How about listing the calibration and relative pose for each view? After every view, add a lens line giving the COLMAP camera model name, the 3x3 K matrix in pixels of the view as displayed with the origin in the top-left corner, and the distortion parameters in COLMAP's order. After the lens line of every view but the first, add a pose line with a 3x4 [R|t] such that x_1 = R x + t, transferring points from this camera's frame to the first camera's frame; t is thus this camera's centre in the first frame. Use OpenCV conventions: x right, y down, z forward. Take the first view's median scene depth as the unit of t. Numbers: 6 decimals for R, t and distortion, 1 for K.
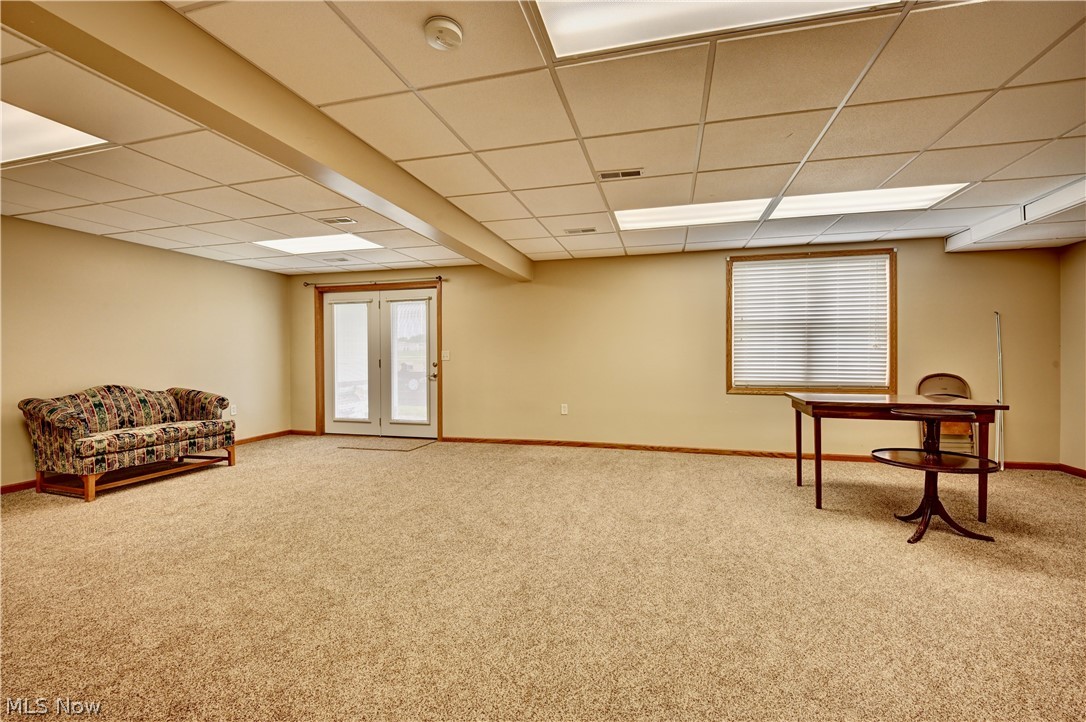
lens RADIAL K [[453.5, 0, 546.6], [0, 453.5, 360.0], [0, 0, 1]] dist [0.002535, -0.000209]
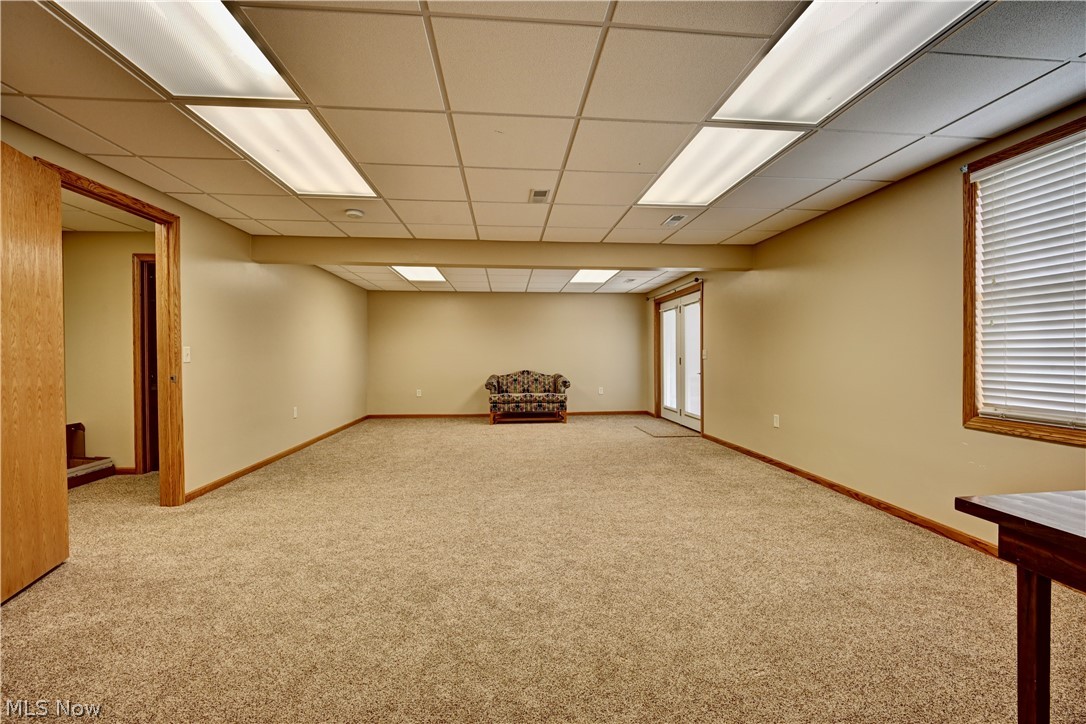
lens RADIAL K [[446.6, 0, 543.5], [0, 446.6, 358.0], [0, 0, 1]] dist [-0.007799, -0.002917]
pose [[0.335184, 0.006267, -0.942132, 0.769374], [-0.004535, 0.999977, 0.005038, -0.006116], [0.942142, 0.002584, 0.335205, 0.399753]]
